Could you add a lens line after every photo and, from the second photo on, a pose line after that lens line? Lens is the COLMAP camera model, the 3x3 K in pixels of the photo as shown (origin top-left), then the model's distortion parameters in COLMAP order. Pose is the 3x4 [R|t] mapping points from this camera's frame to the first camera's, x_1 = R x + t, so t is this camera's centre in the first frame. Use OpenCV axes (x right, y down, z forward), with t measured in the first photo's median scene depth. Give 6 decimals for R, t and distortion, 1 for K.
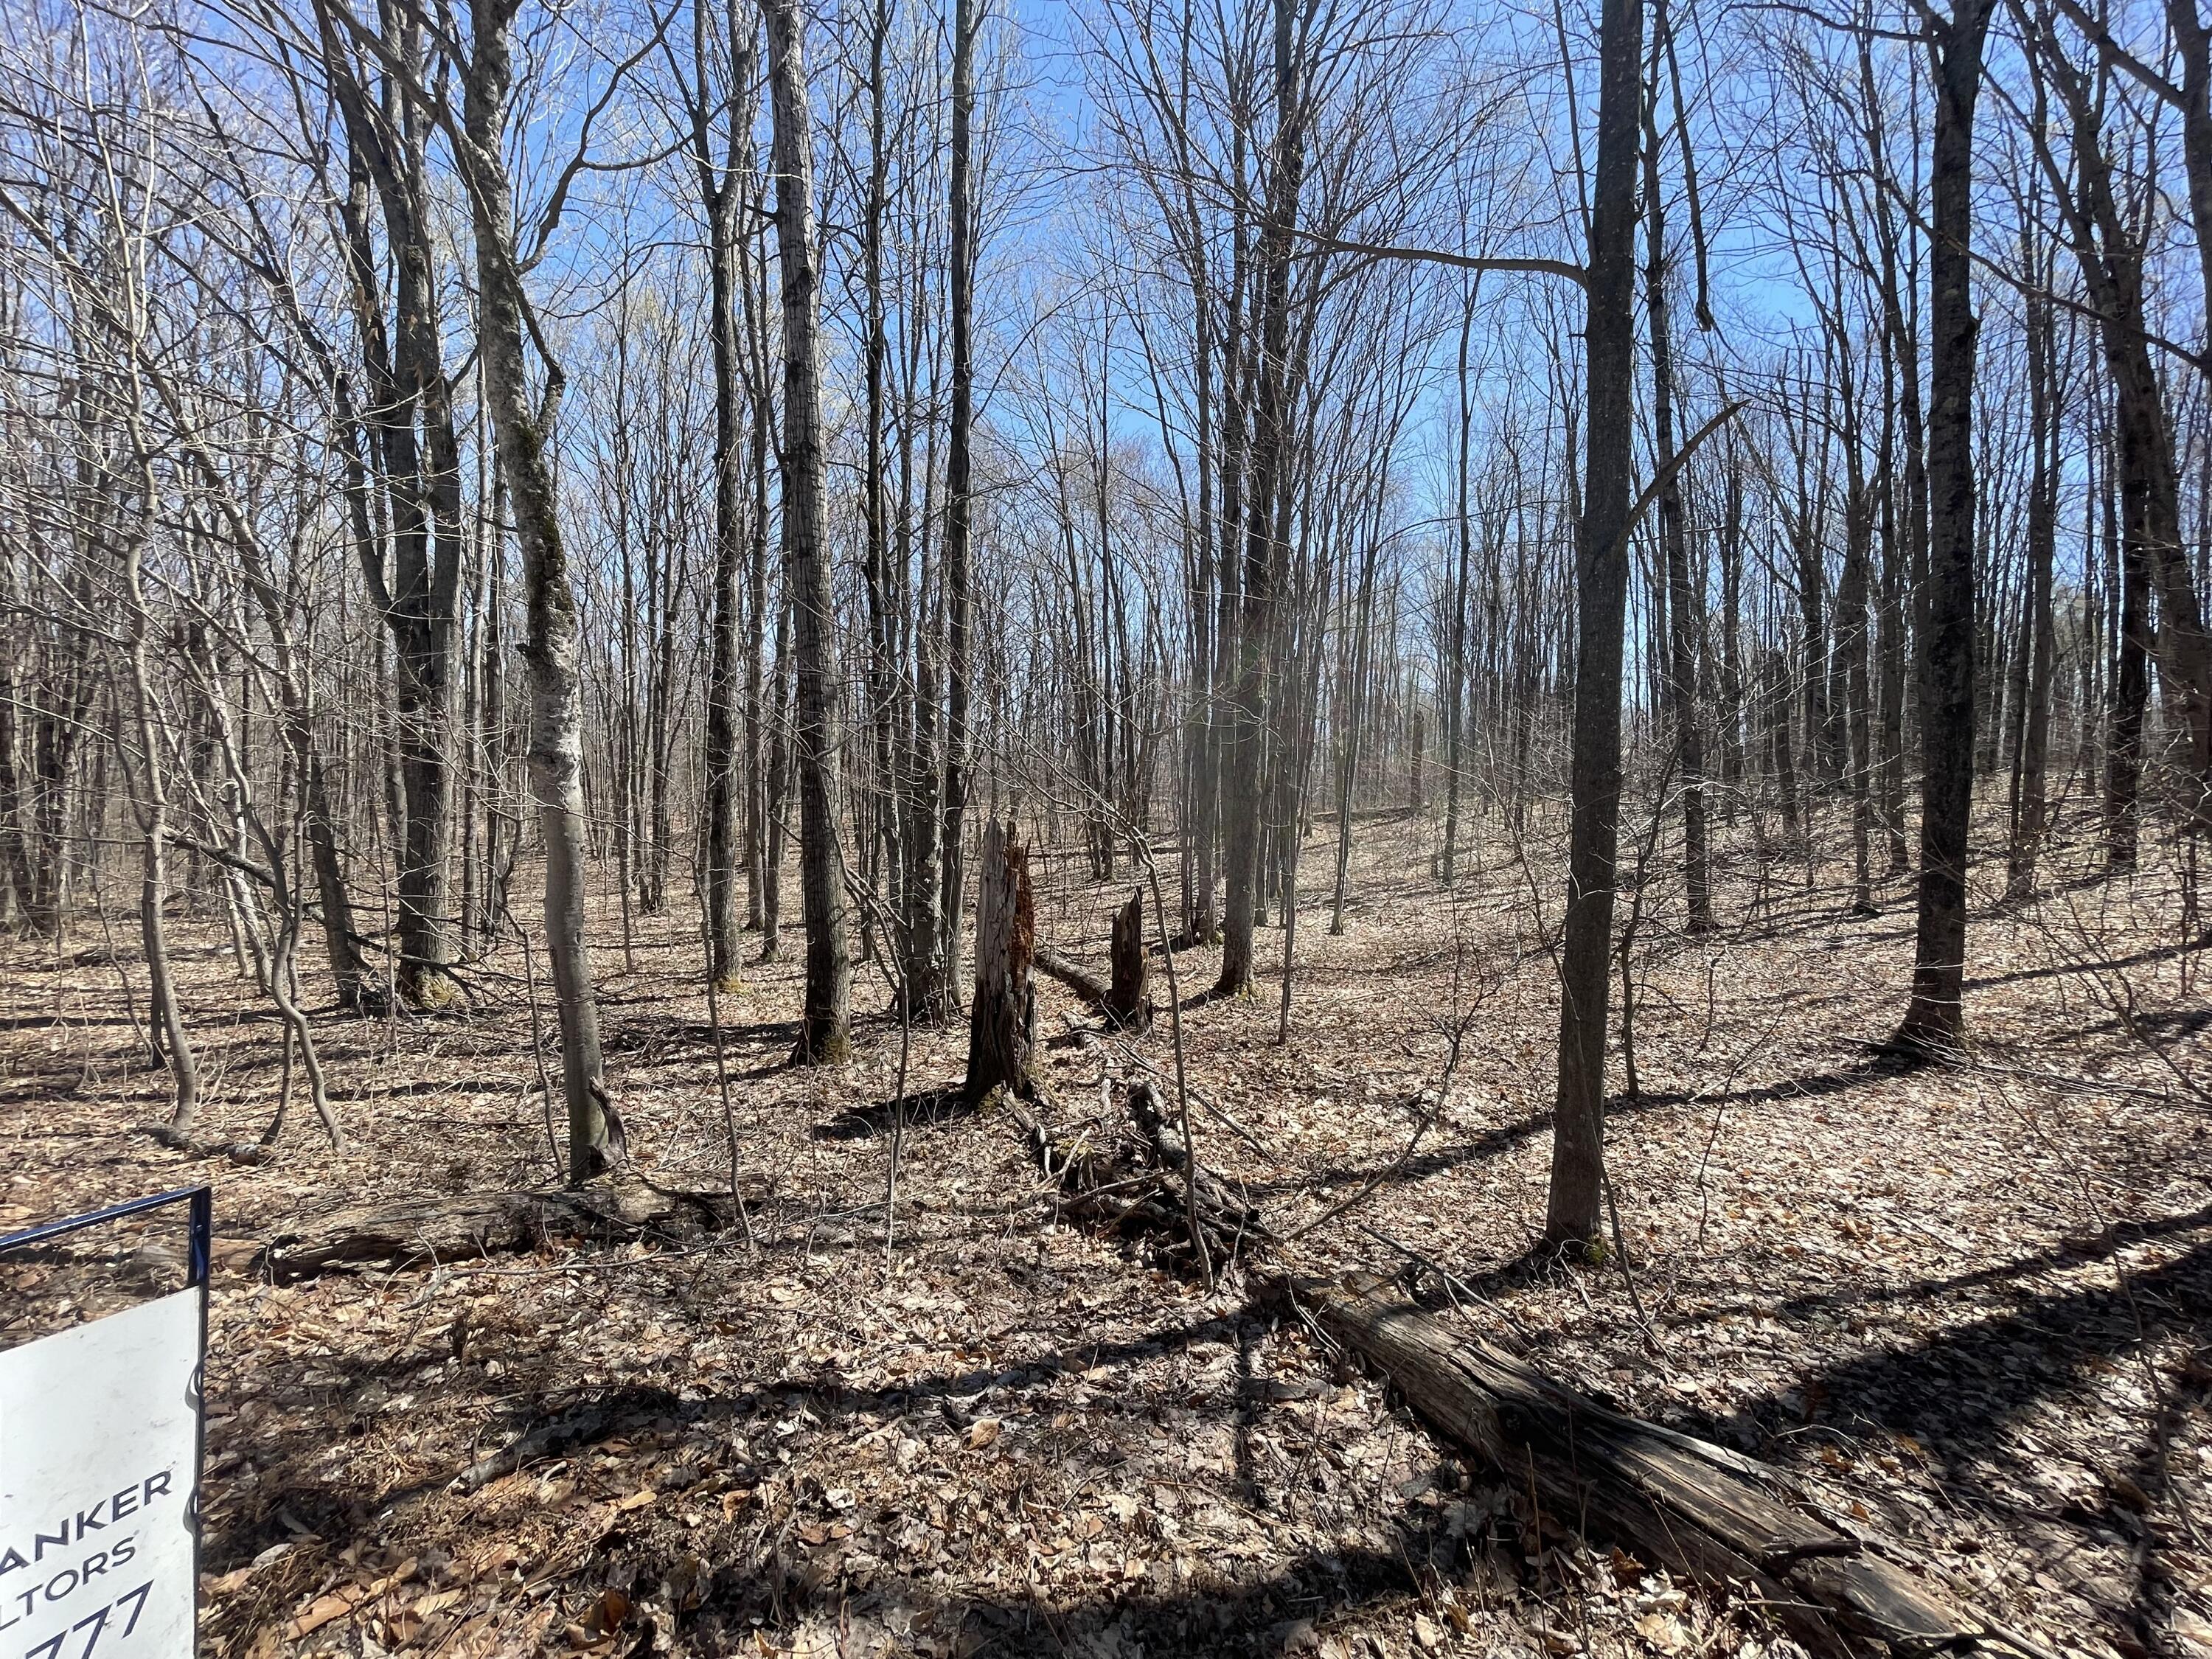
lens RADIAL K [[888.4, 0, 1099.9], [0, 888.4, 829.9], [0, 0, 1]] dist [-0.002617, 0.000056]
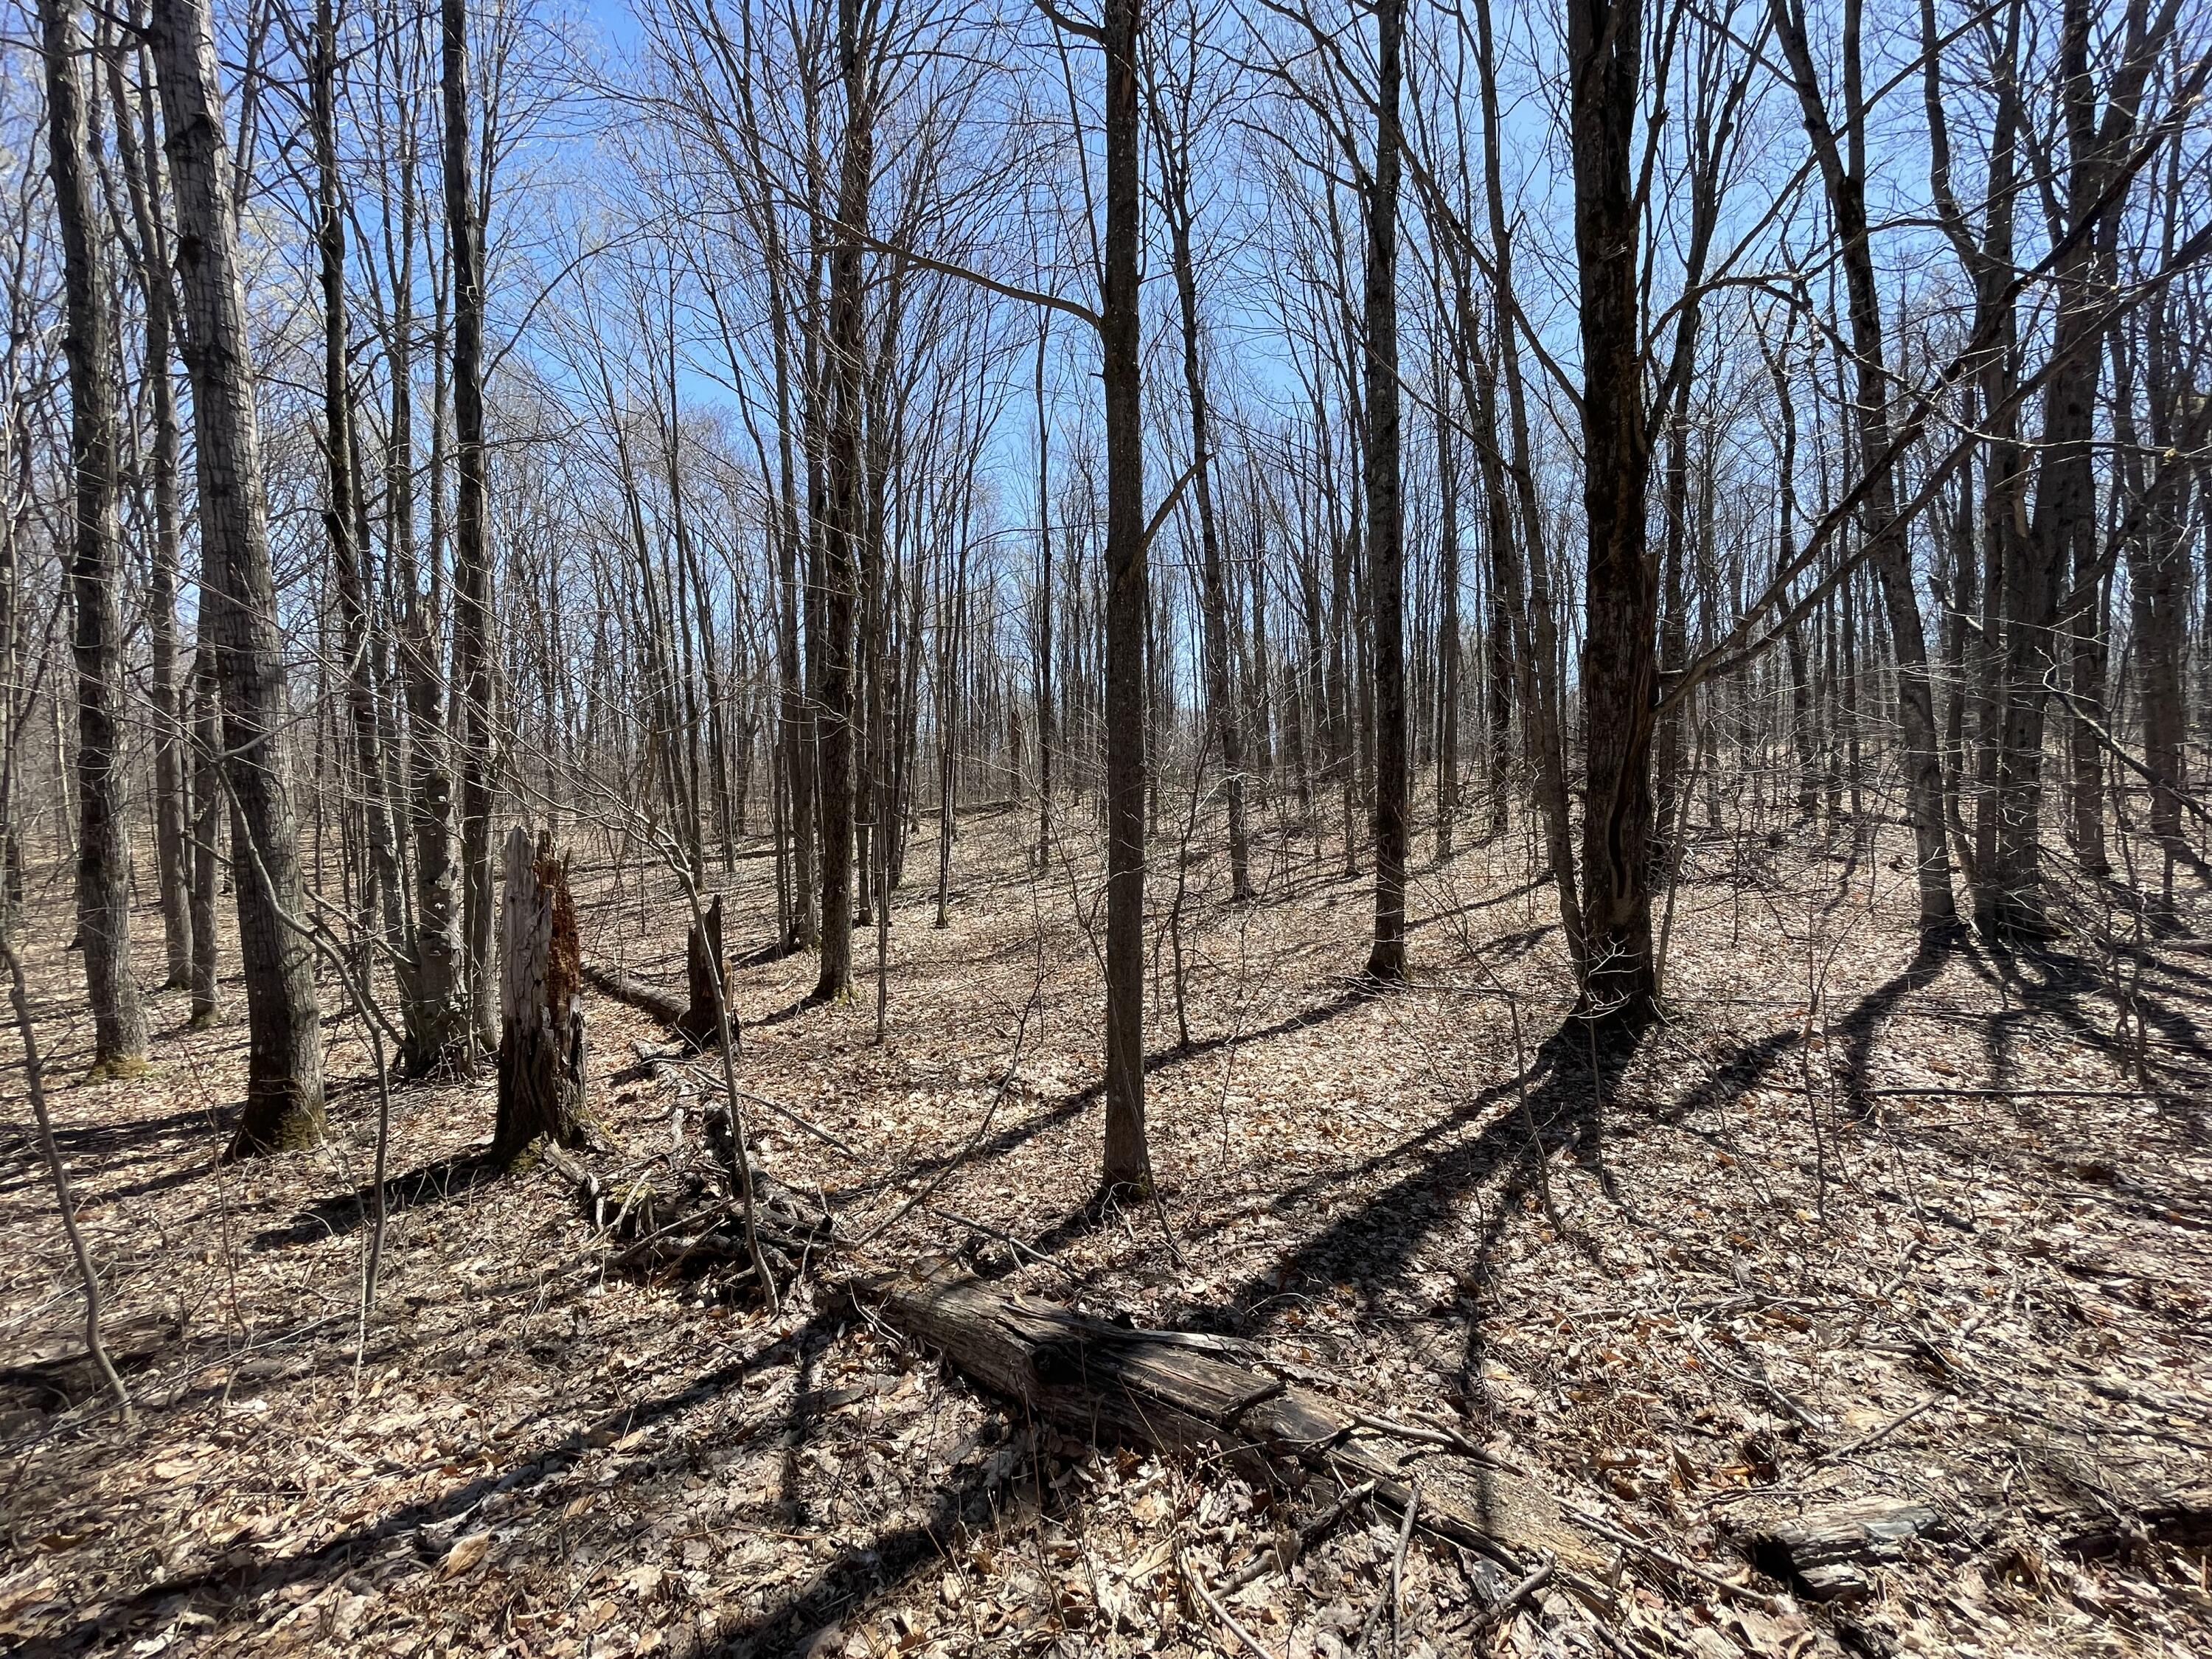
lens RADIAL K [[888.4, 0, 1099.9], [0, 888.4, 829.9], [0, 0, 1]] dist [-0.002617, 0.000056]
pose [[0.908803, -0.040085, 0.415295, 0.041957], [0.038532, 0.999184, 0.012122, -0.000004], [-0.415442, 0.004985, 0.909606, -0.011450]]
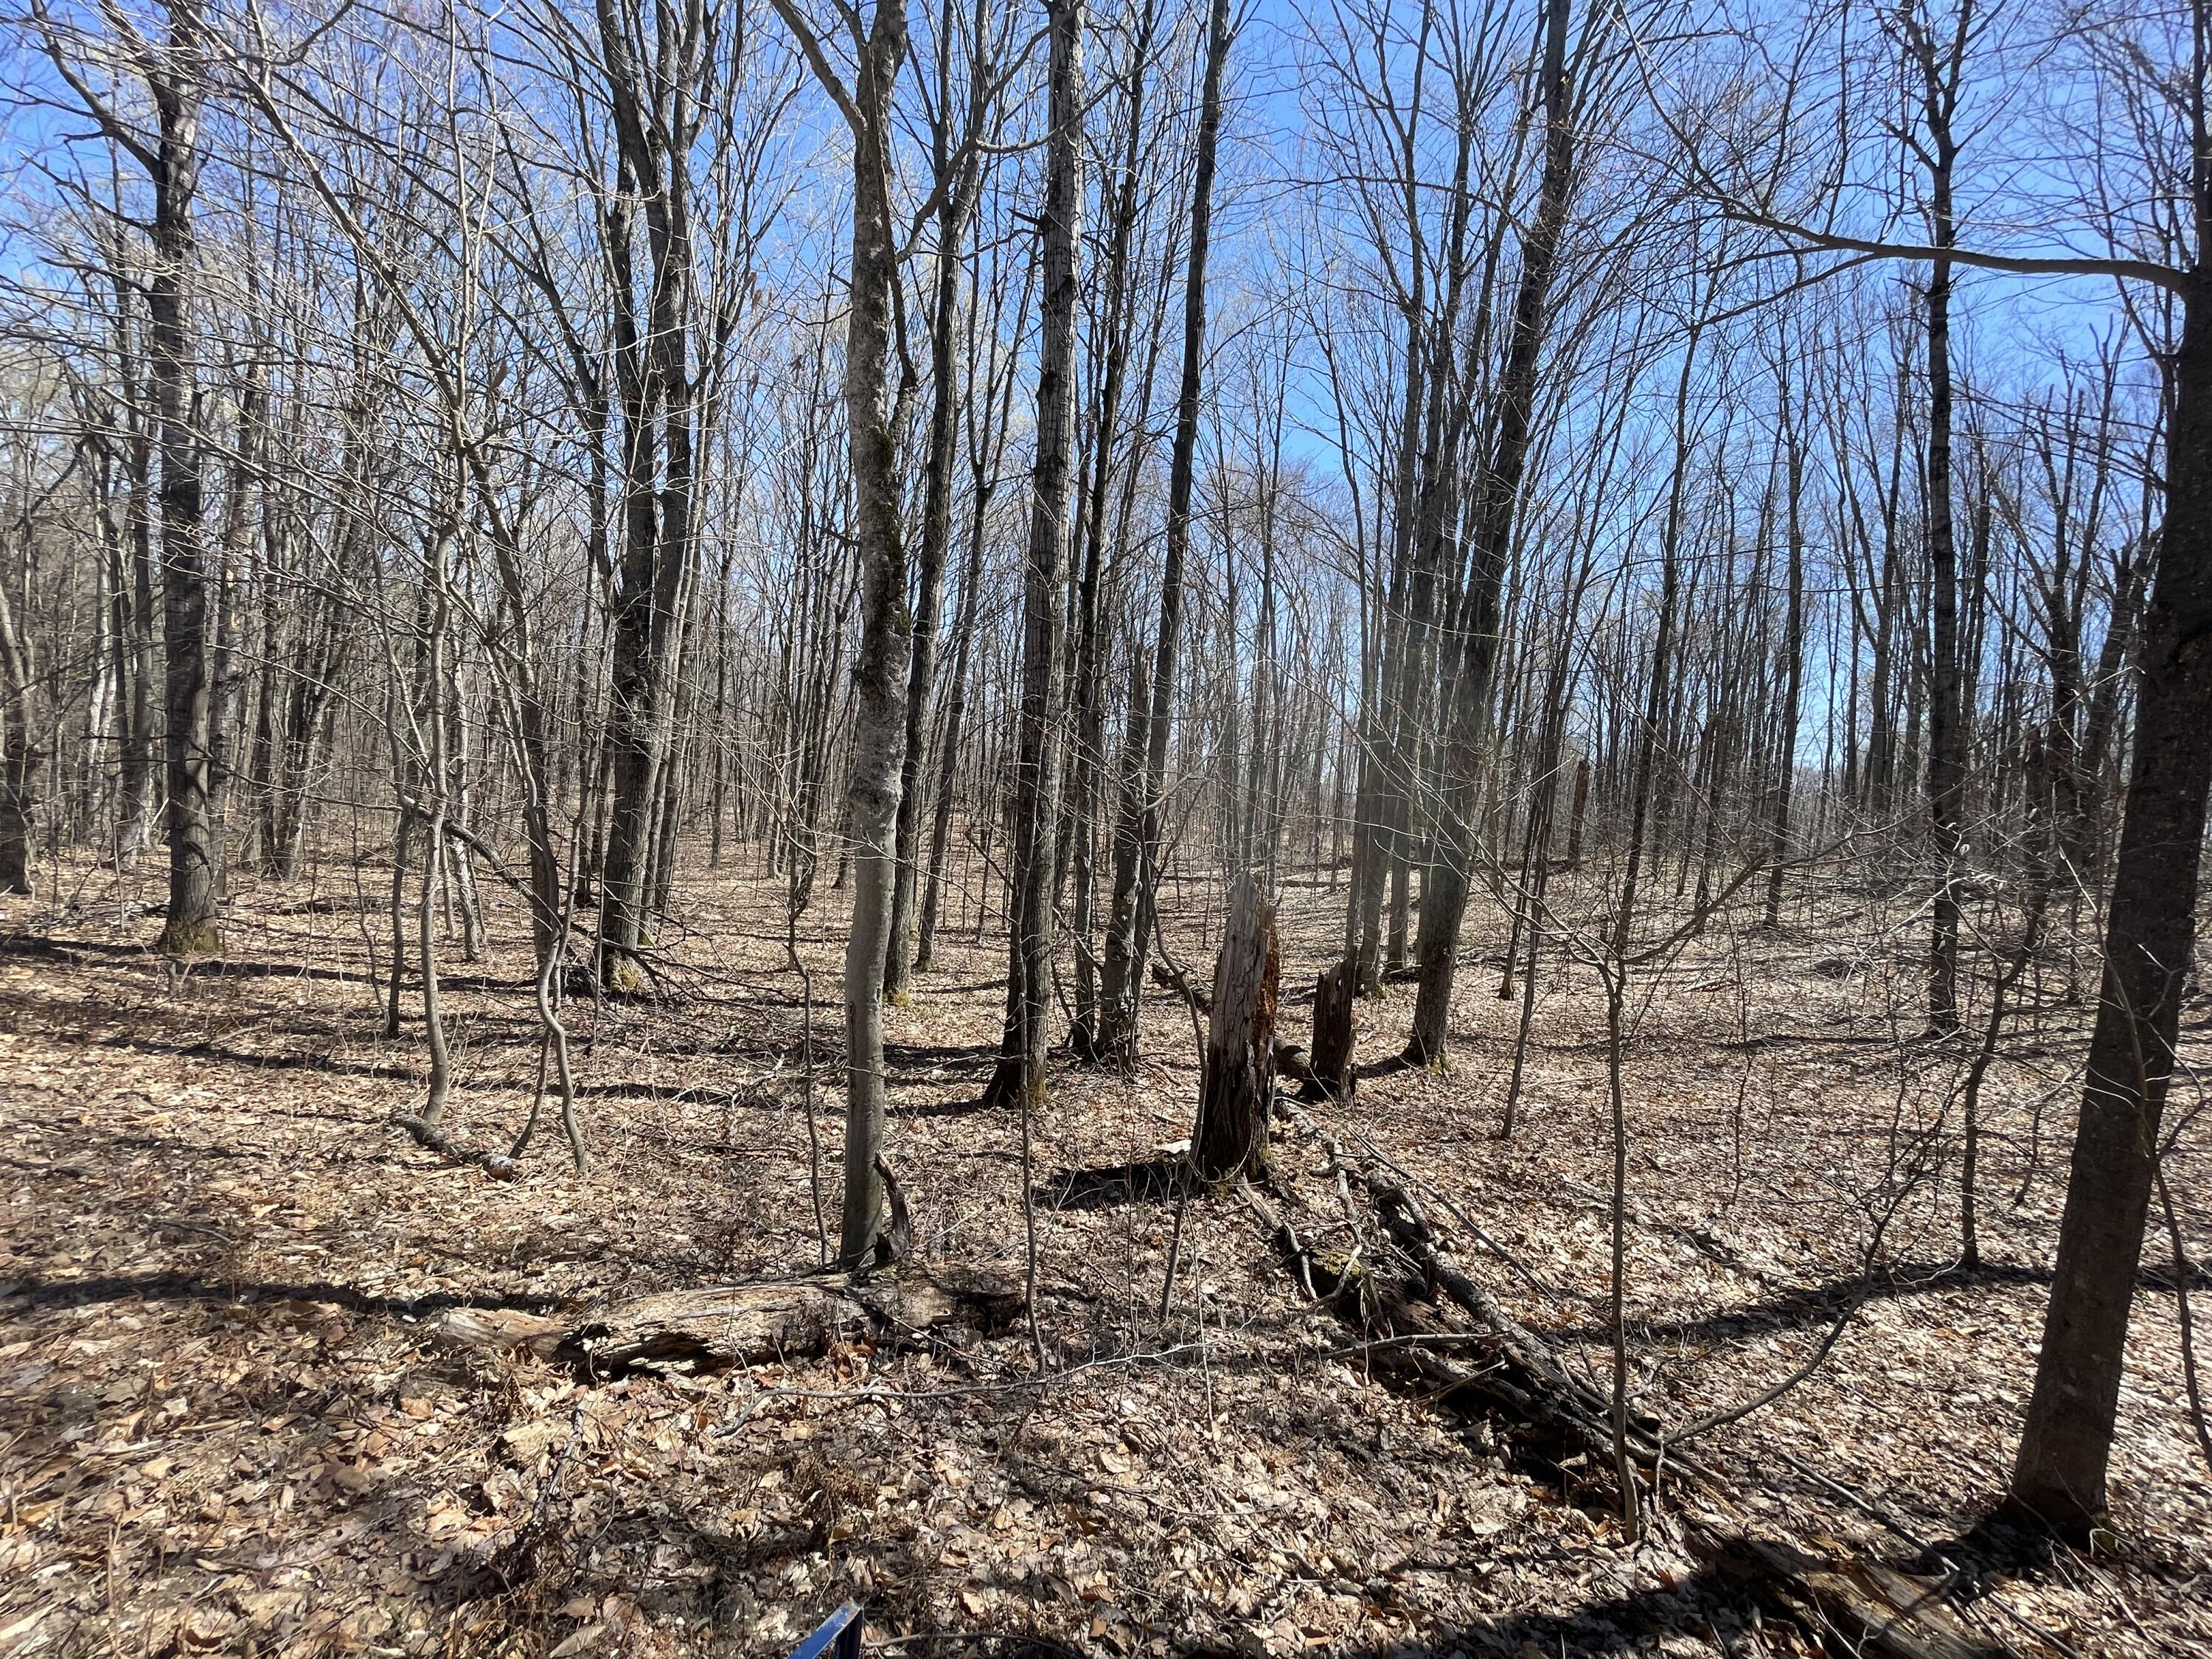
lens RADIAL K [[888.4, 0, 1099.9], [0, 888.4, 829.9], [0, 0, 1]] dist [-0.002617, 0.000056]
pose [[0.989351, 0.082928, -0.119610, -0.195578], [-0.084875, 0.996328, -0.011269, -0.039660], [0.118237, 0.021301, 0.992757, 0.091032]]
